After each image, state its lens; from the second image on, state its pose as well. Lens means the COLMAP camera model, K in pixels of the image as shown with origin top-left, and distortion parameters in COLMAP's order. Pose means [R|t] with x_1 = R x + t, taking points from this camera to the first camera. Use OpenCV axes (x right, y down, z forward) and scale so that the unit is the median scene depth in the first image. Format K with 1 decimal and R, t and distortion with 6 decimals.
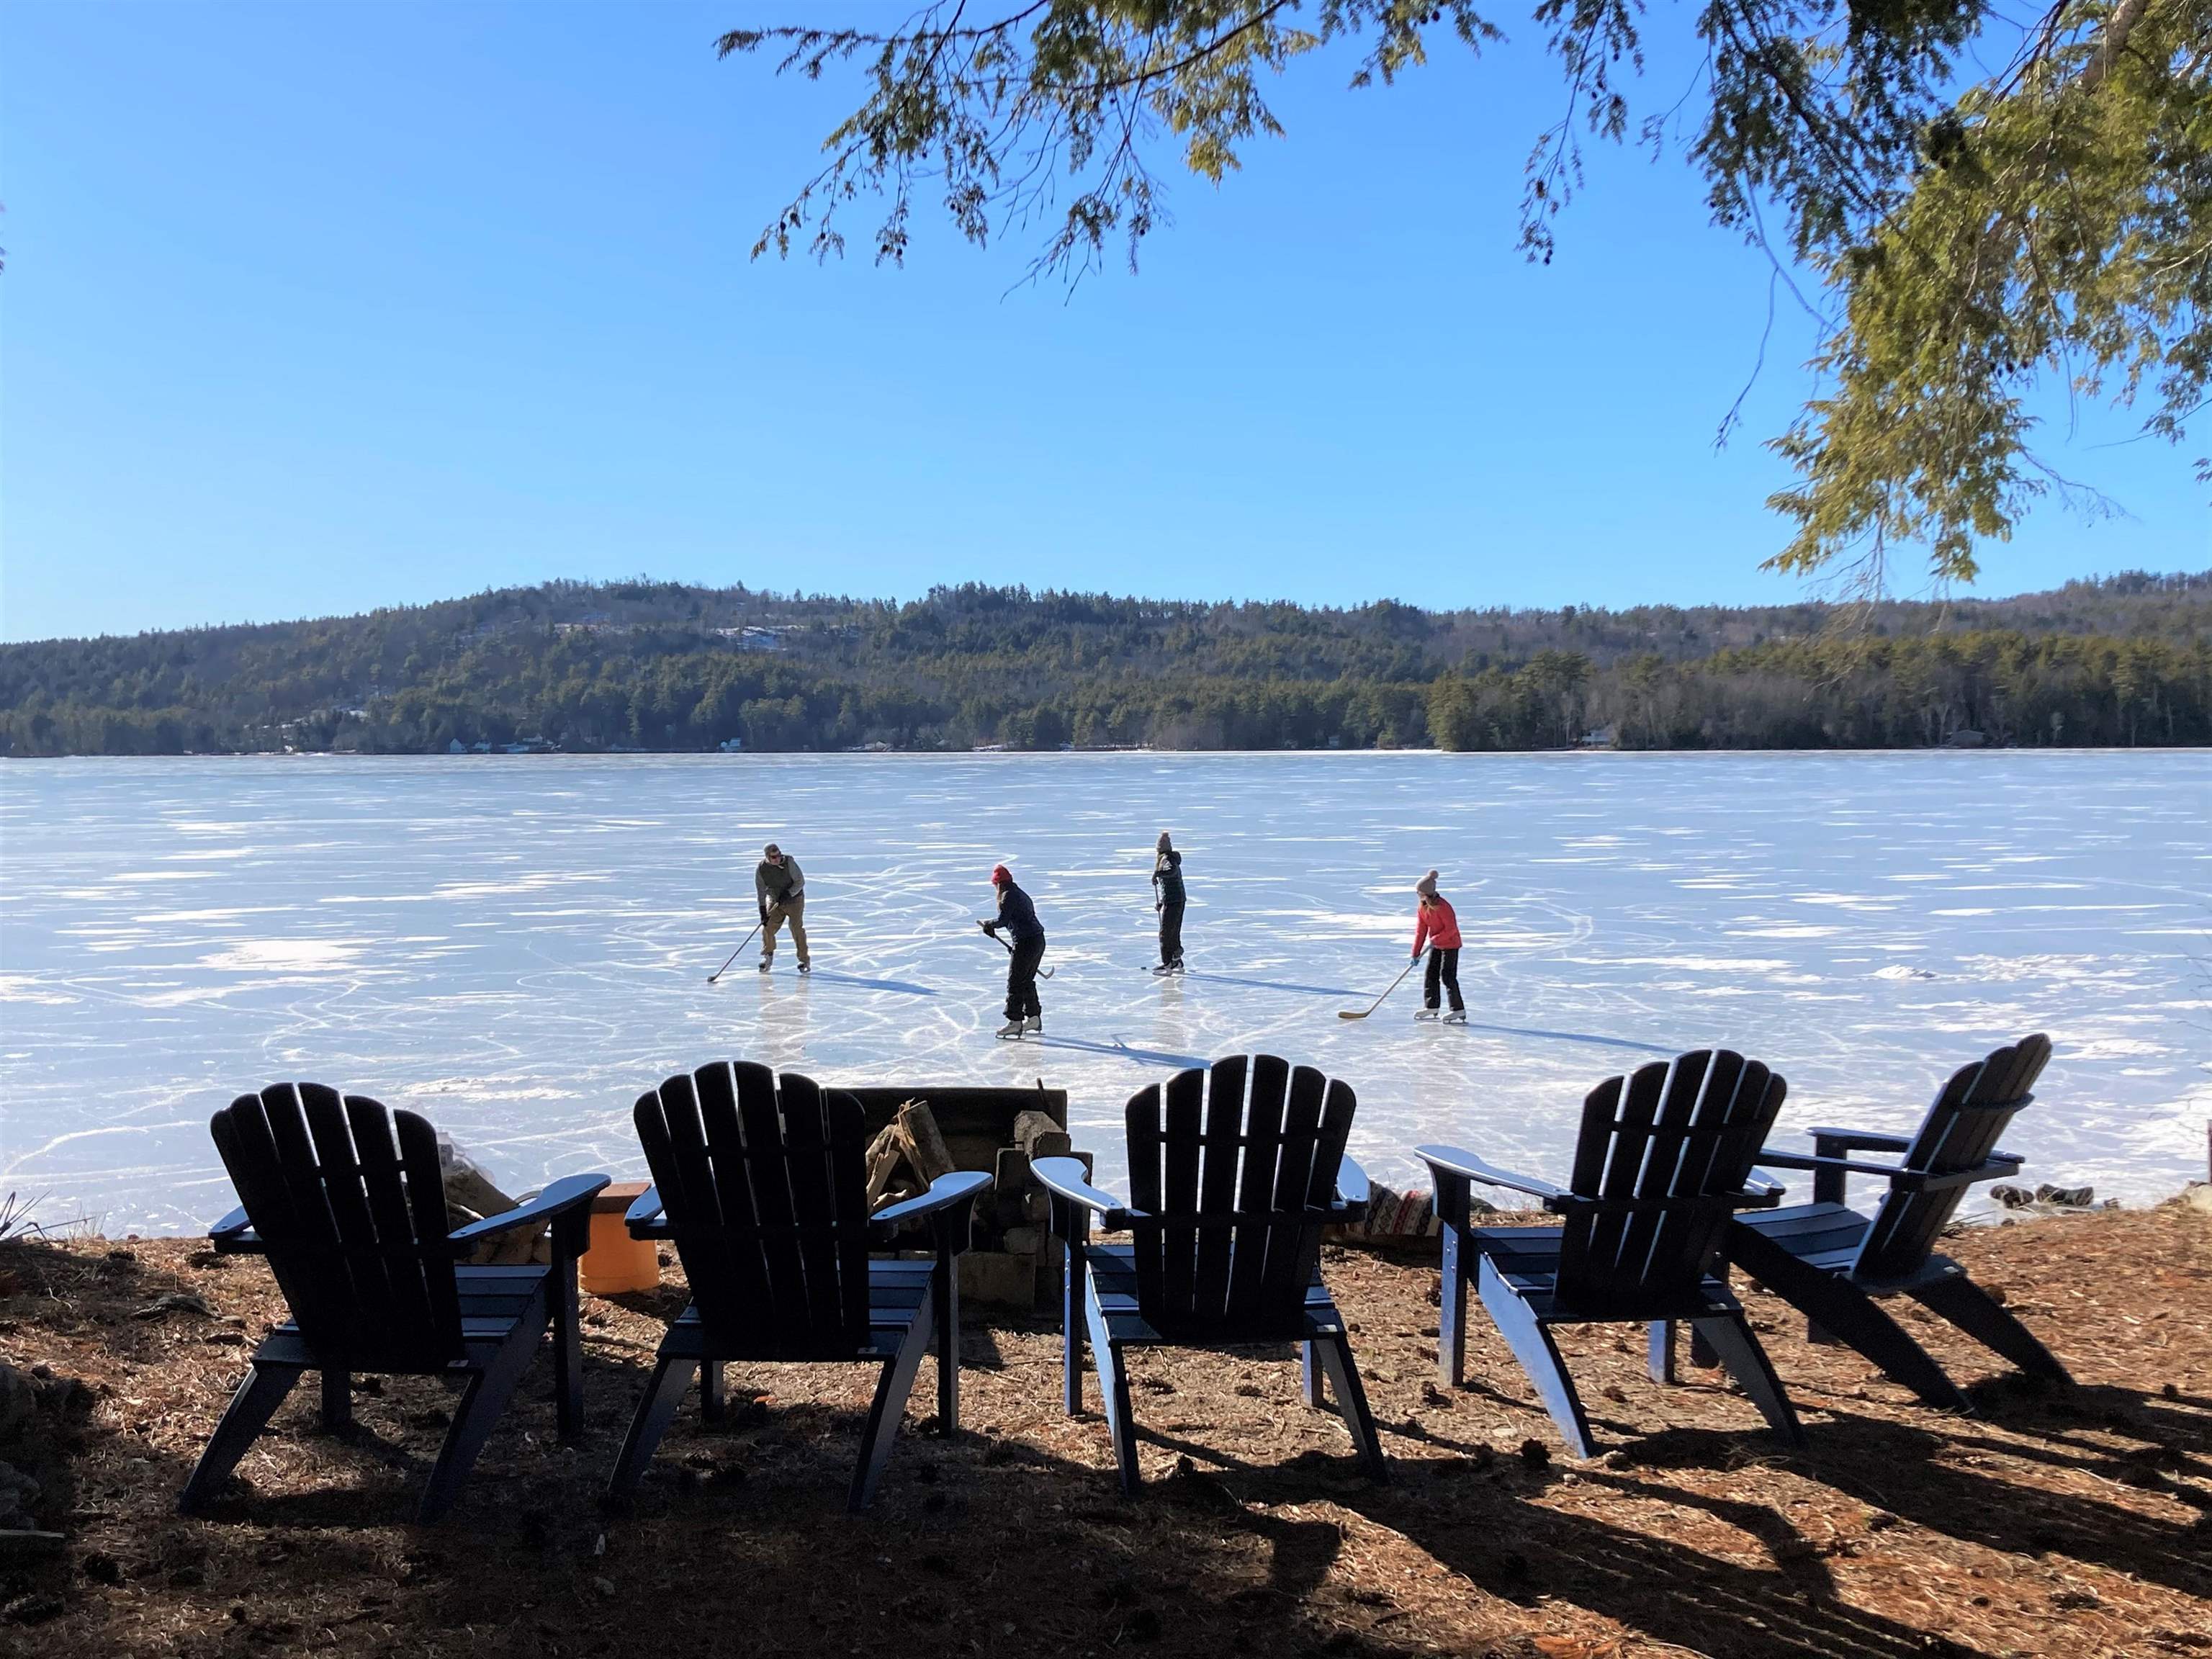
lens RADIAL K [[2403.0, 0, 1103.7], [0, 2403.0, 826.7], [0, 0, 1]] dist [0.001546, 0.000000]
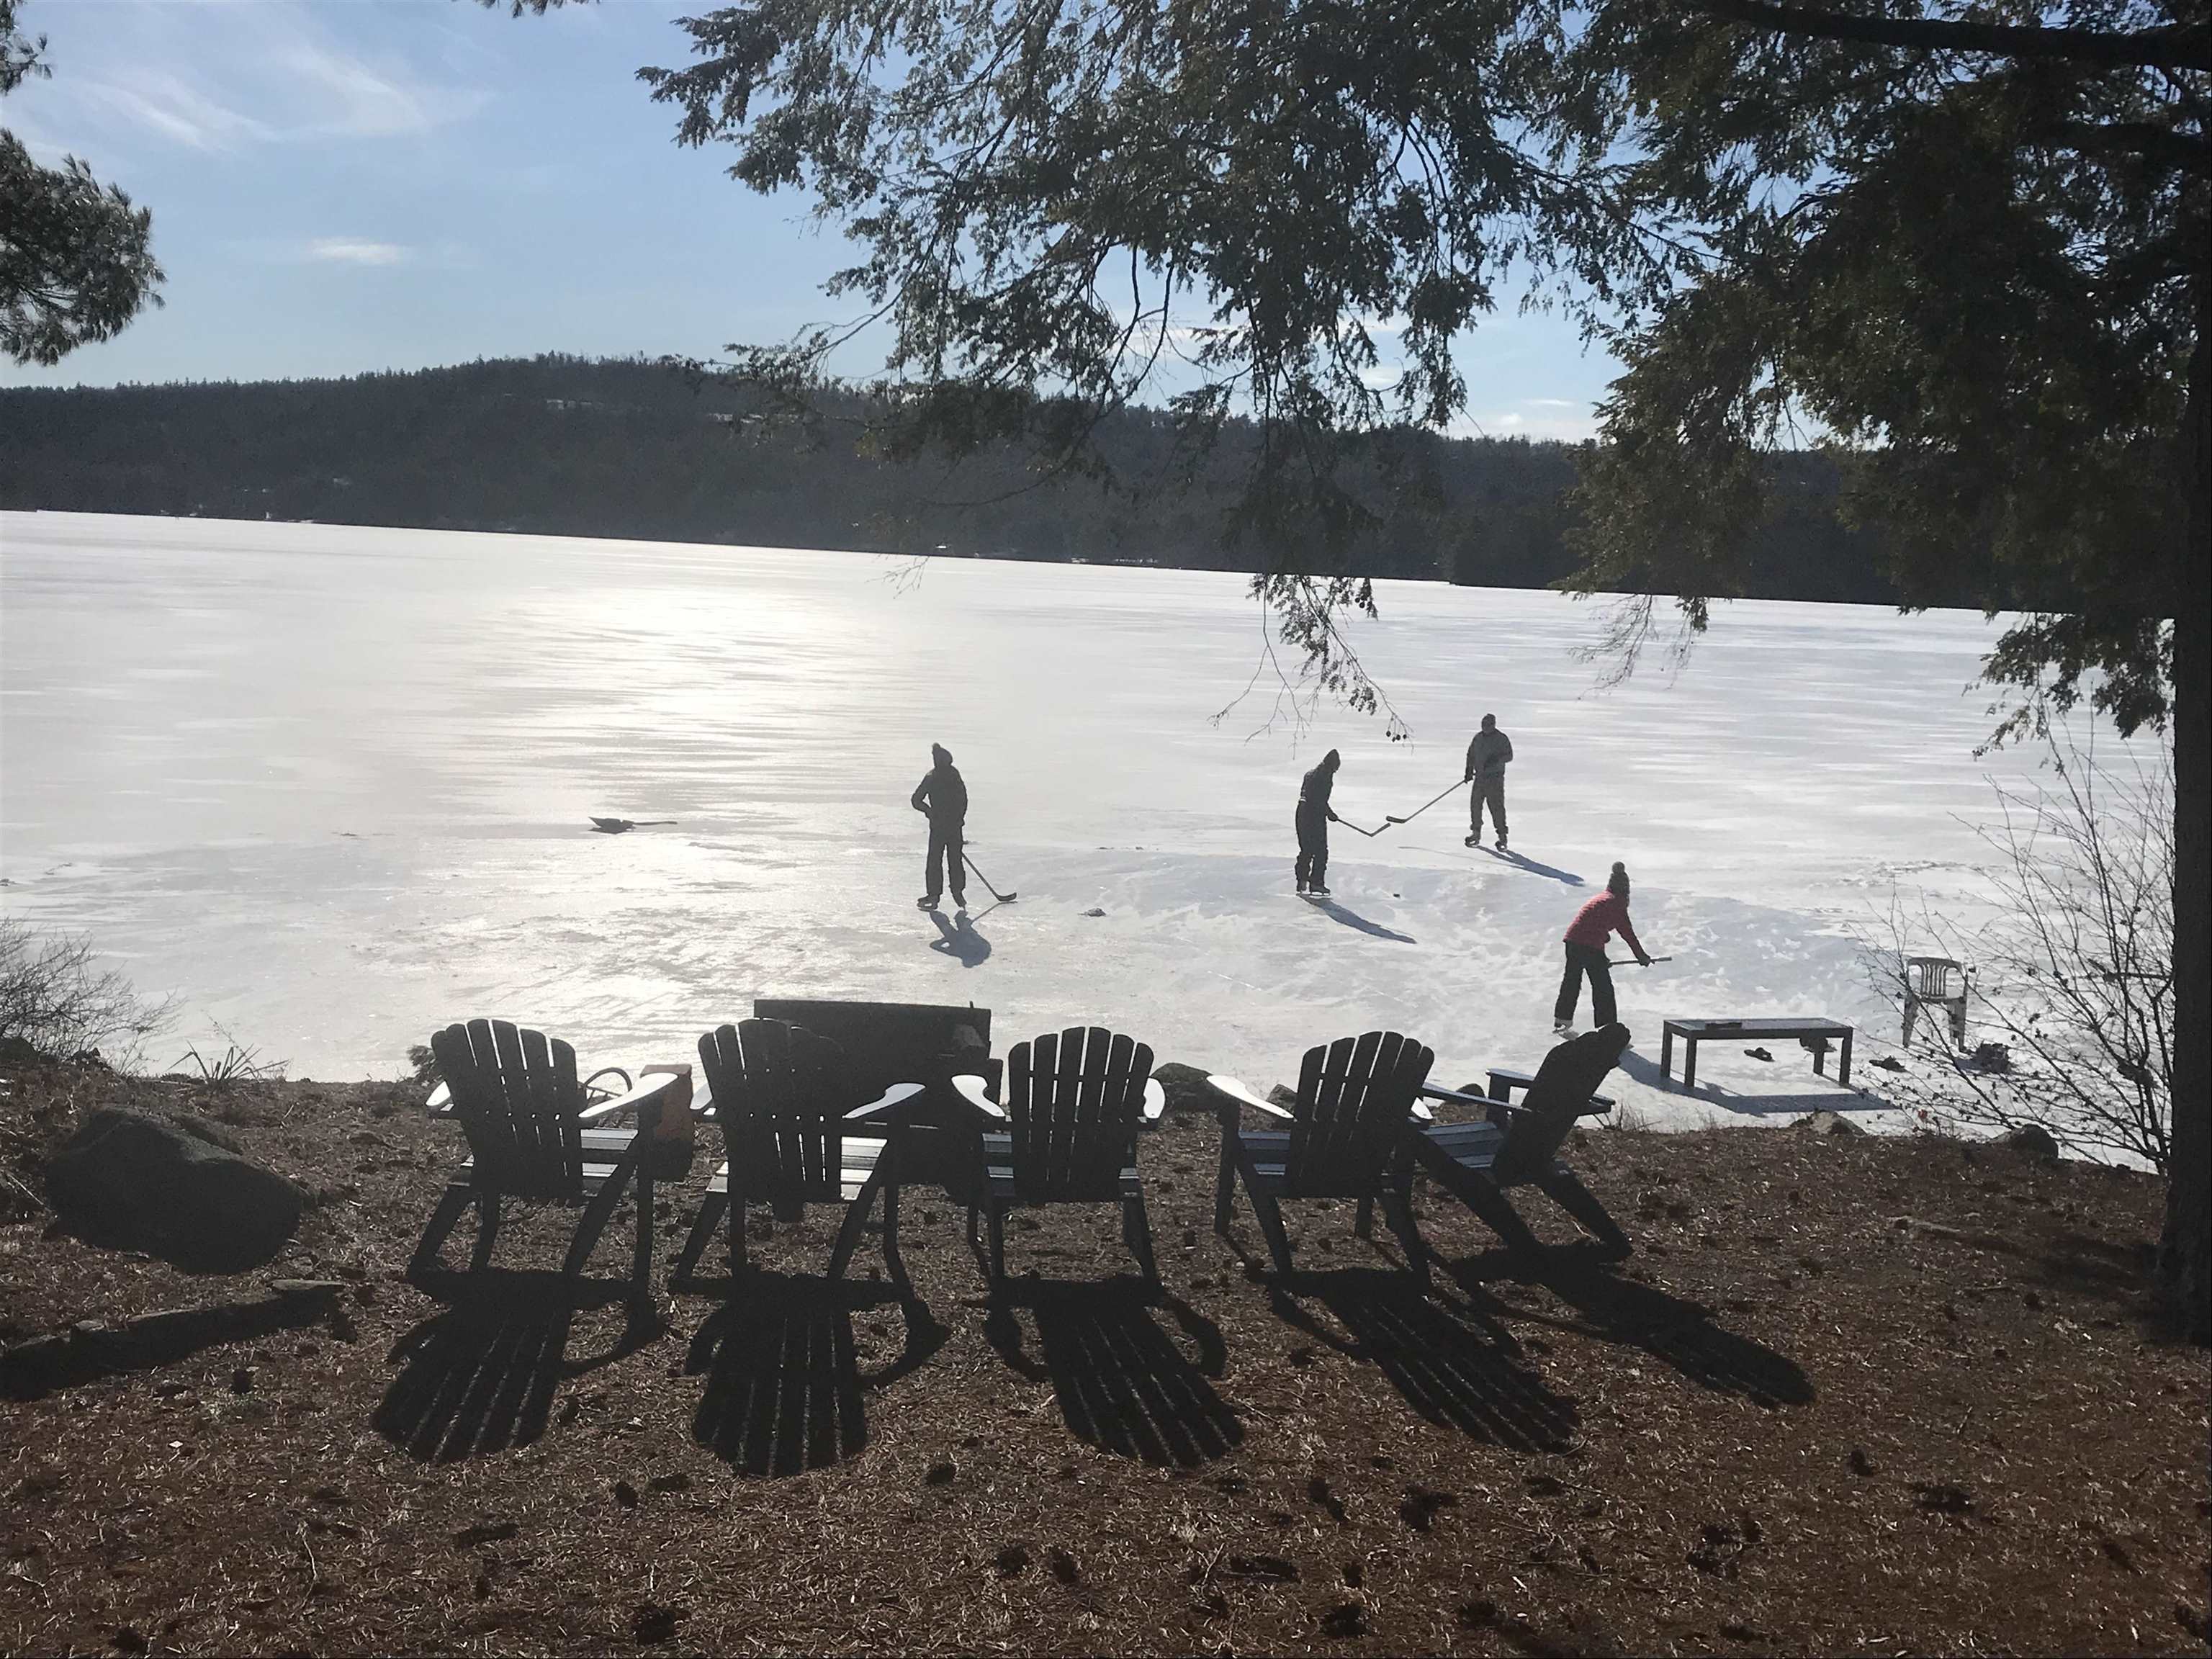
lens RADIAL K [[2521.3, 0, 1108.6], [0, 2521.3, 831.9], [0, 0, 1]] dist [-0.083840, 0.000000]
pose [[0.999134, 0.041578, 0.001710, 0.060865], [-0.041578, 0.995774, 0.081887, -0.152268], [0.001702, -0.081887, 0.996640, -0.584961]]
